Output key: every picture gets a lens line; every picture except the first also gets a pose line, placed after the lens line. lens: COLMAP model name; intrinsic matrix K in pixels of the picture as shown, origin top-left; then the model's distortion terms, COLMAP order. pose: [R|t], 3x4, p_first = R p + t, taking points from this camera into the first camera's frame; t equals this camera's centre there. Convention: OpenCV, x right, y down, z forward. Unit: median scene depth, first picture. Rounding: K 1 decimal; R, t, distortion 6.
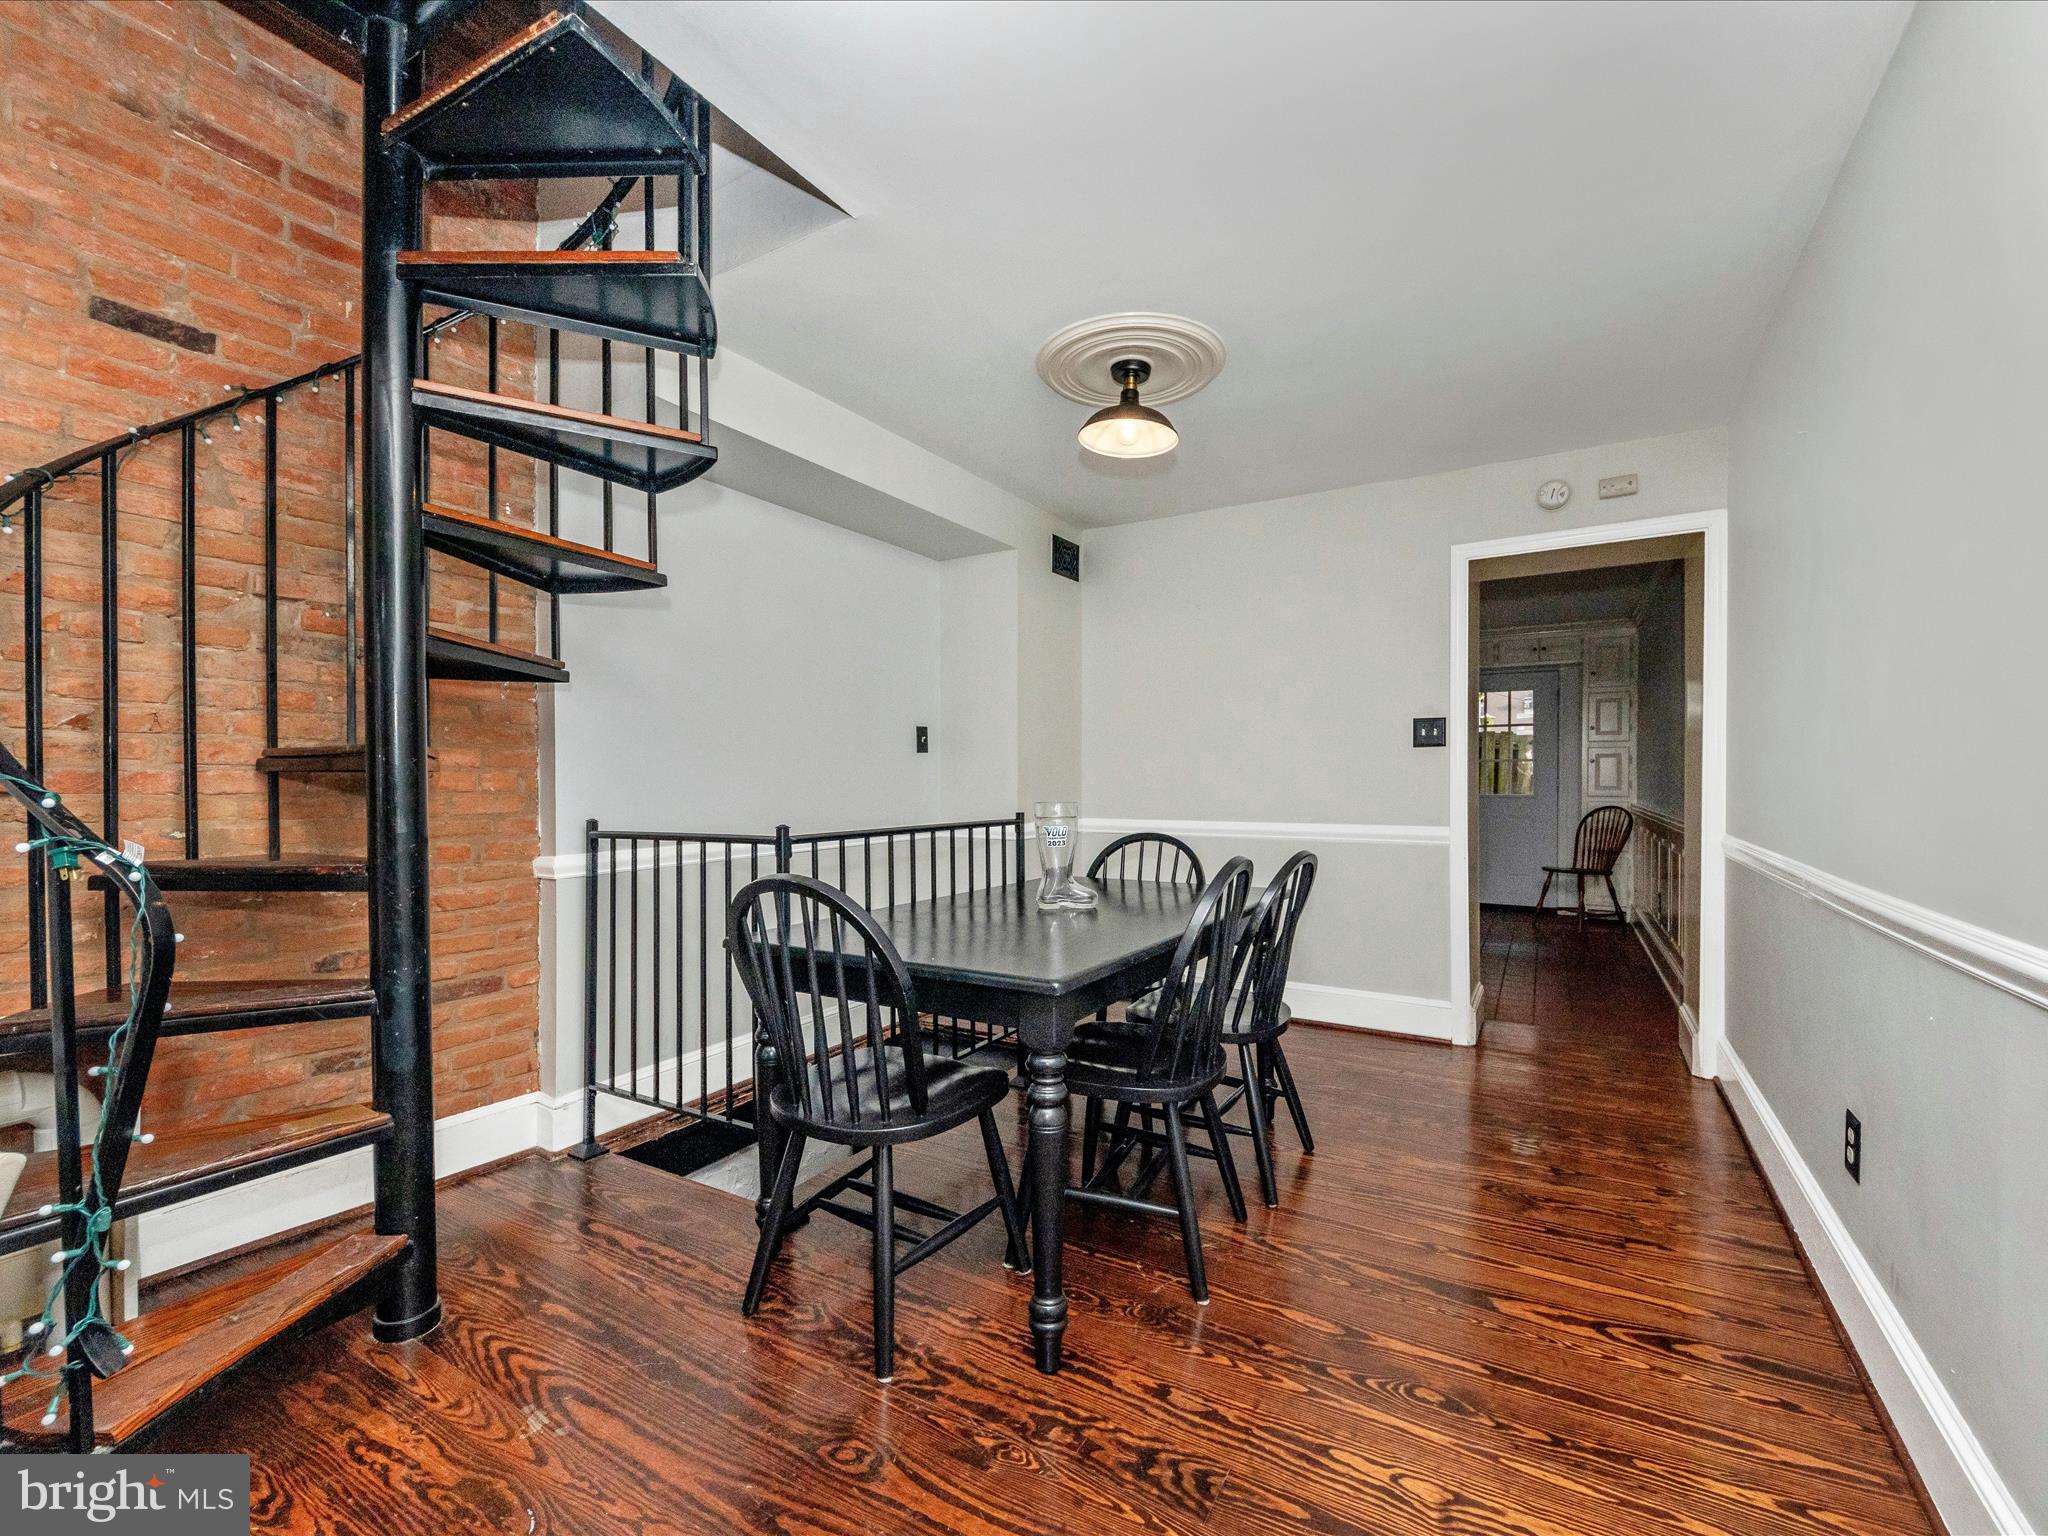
lens RADIAL K [[867.9, 0, 1037.2], [0, 867.9, 792.6], [0, 0, 1]] dist [0.010473, -0.005709]
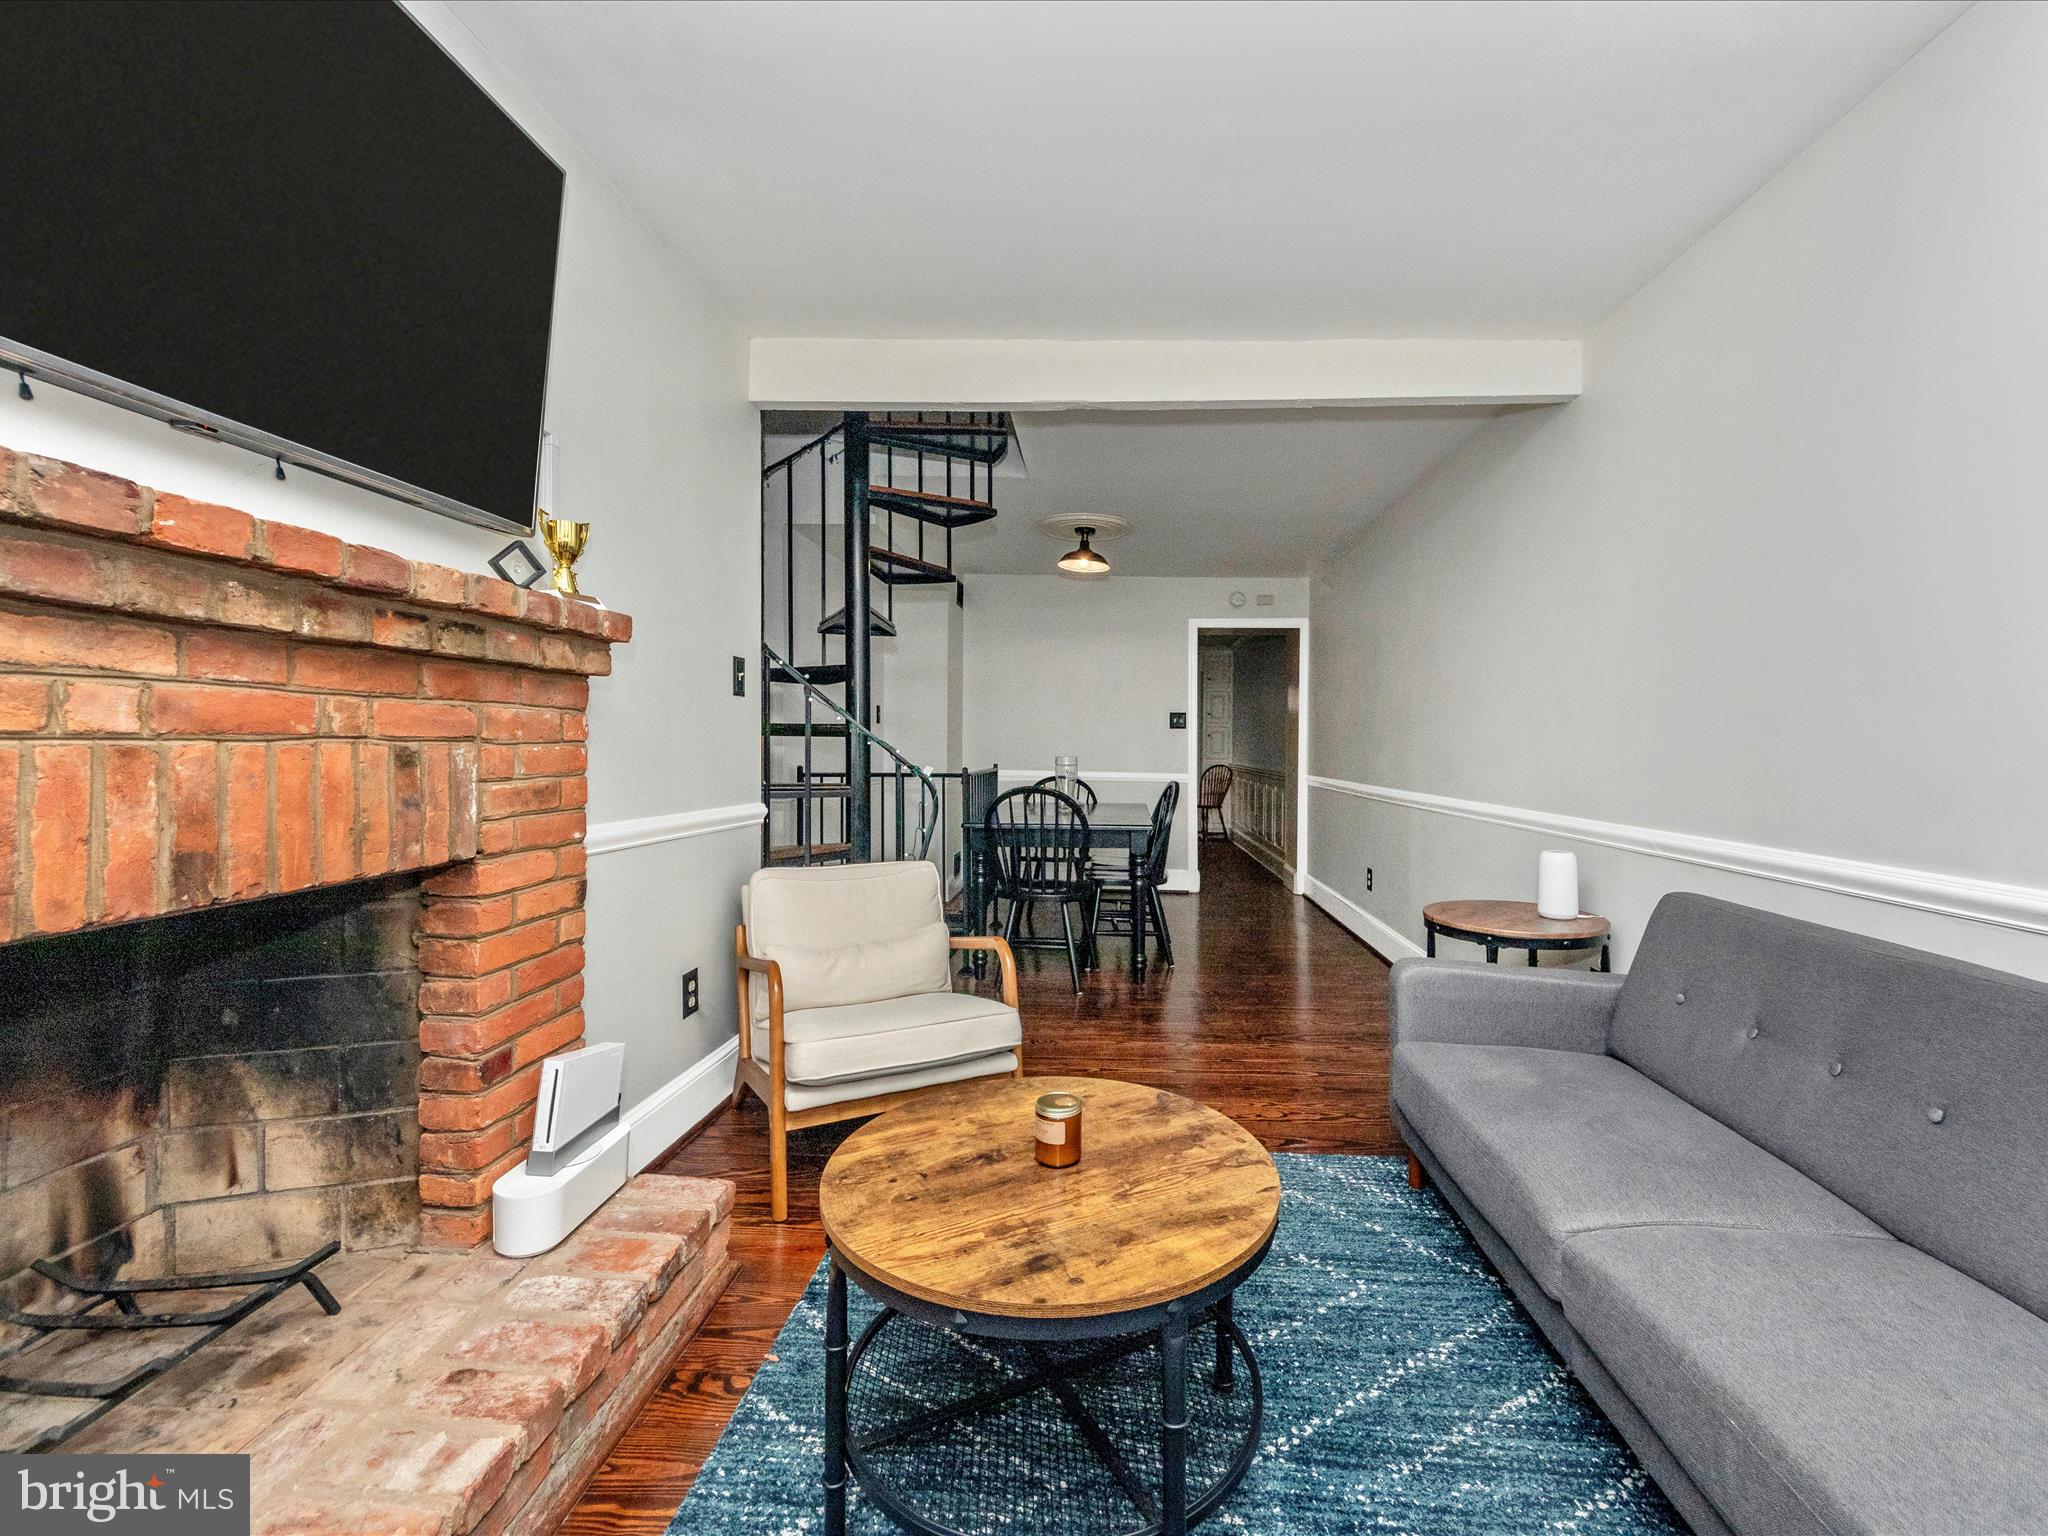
lens RADIAL K [[891.2, 0, 1078.3], [0, 891.2, 754.3], [0, 0, 1]] dist [-0.017202, 0.000070]
pose [[0.872433, 0.007163, 0.488682, -0.839333], [-0.005942, 0.999974, -0.004050, 0.010891], [-0.488698, 0.000630, 0.872453, -0.668625]]
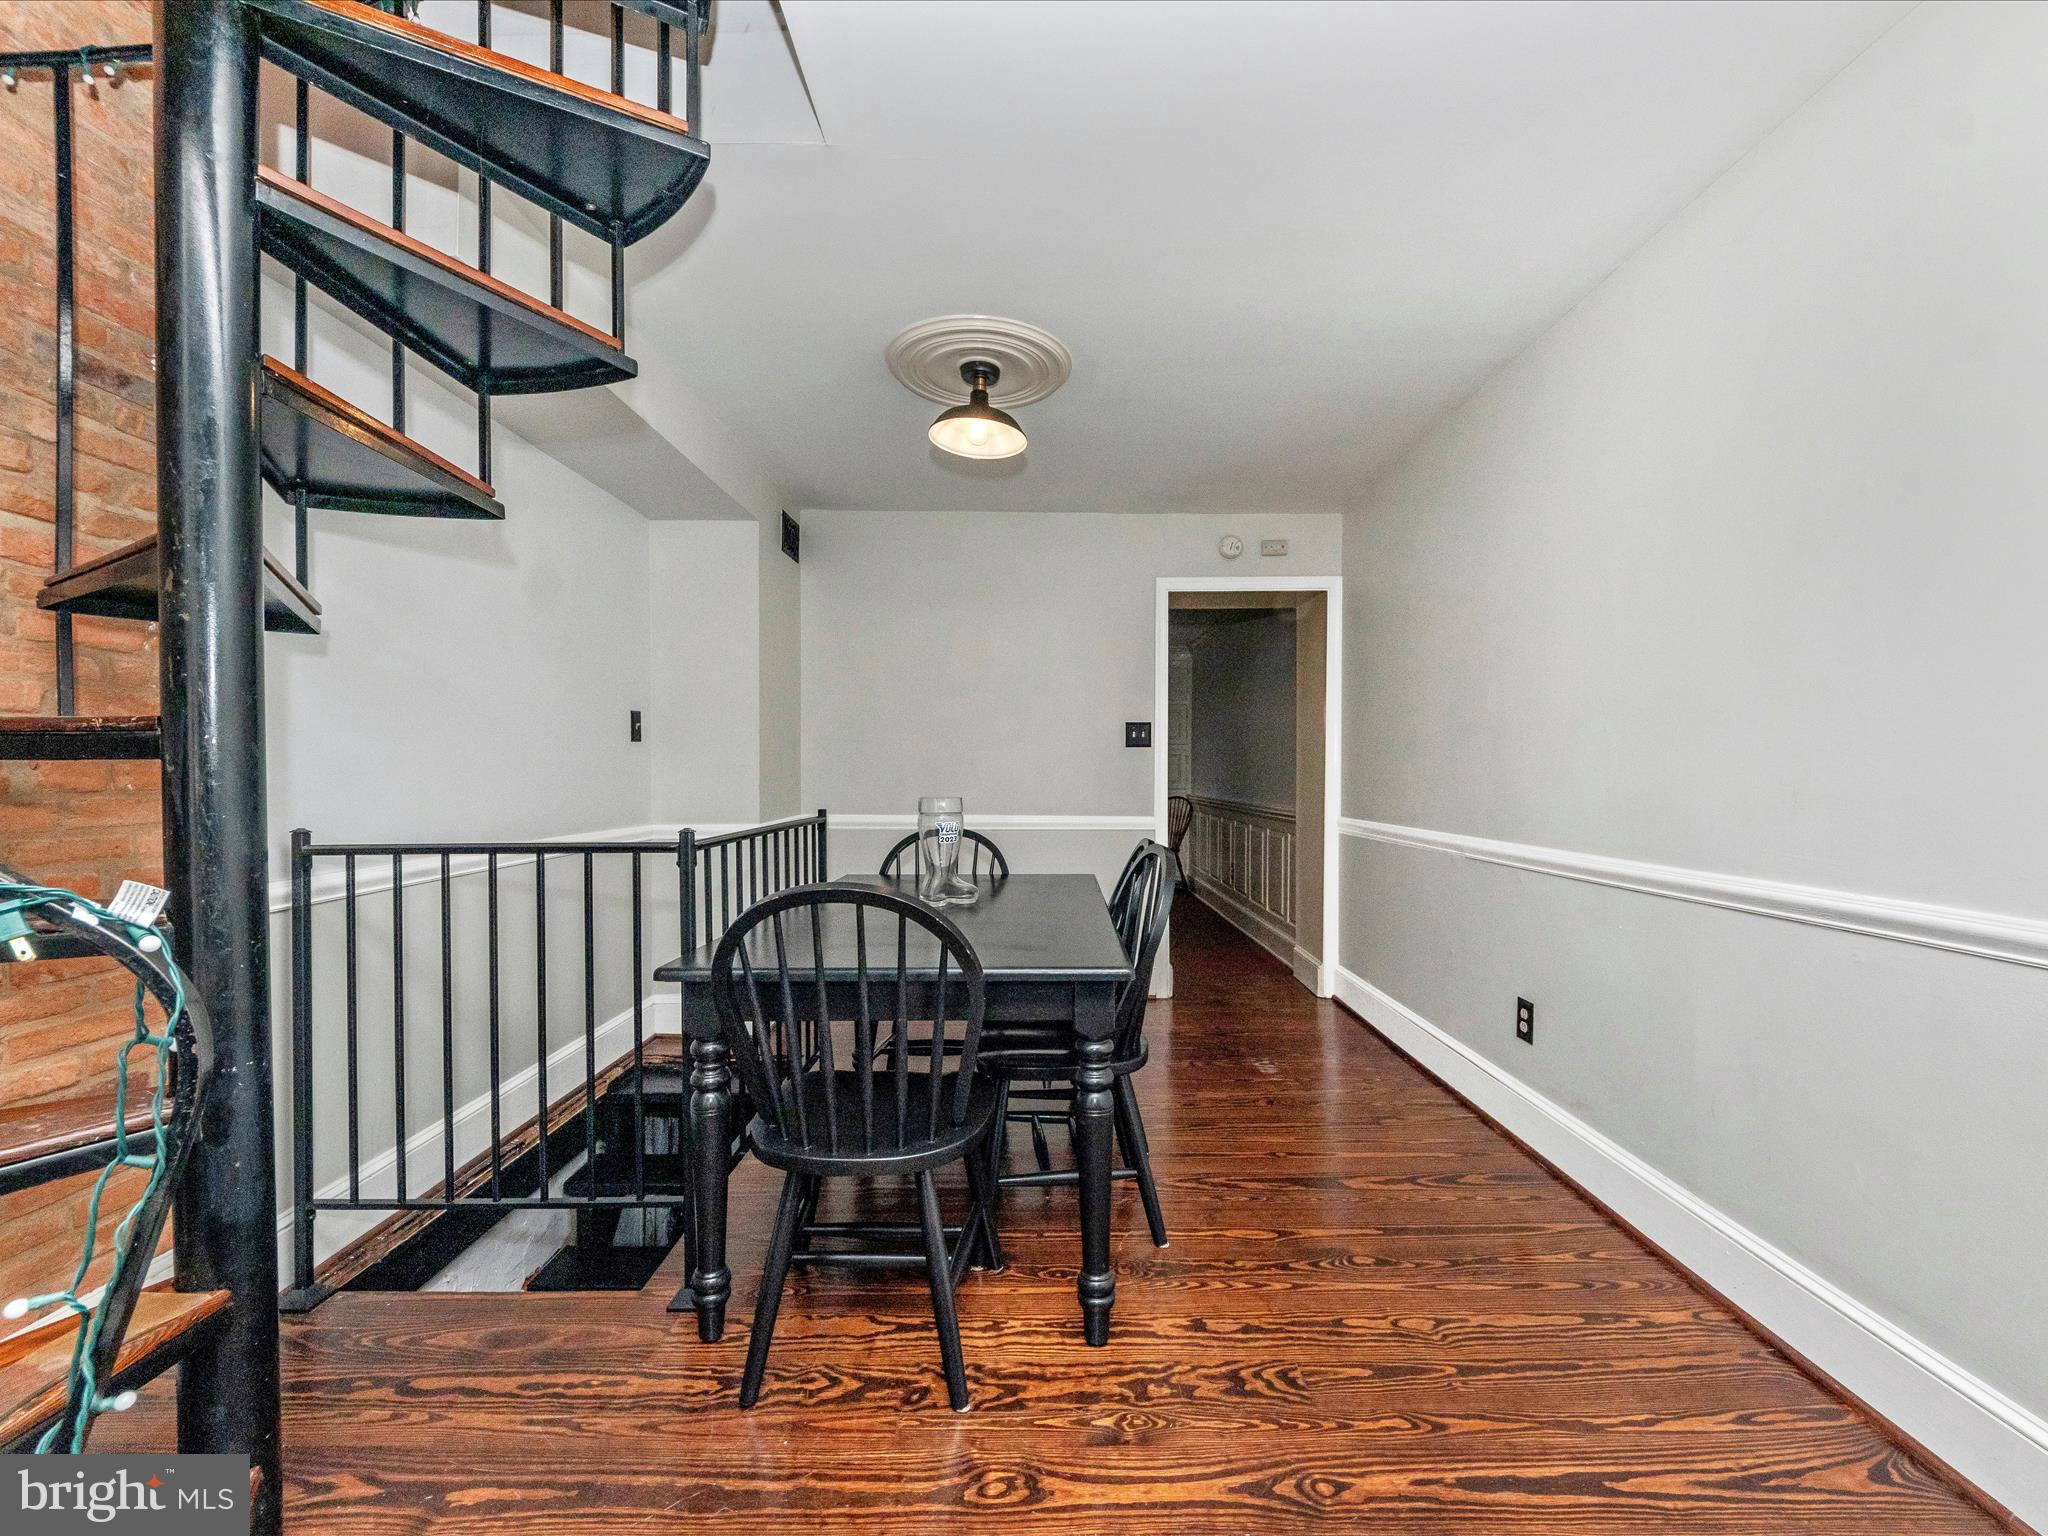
lens RADIAL K [[867.9, 0, 1037.2], [0, 867.9, 792.6], [0, 0, 1]] dist [0.010473, -0.005709]
pose [[0.859209, -0.006898, 0.511579, -0.358305], [0.003042, 0.999960, 0.008374, -0.002421], [-0.511616, -0.005639, 0.859196, 0.090835]]
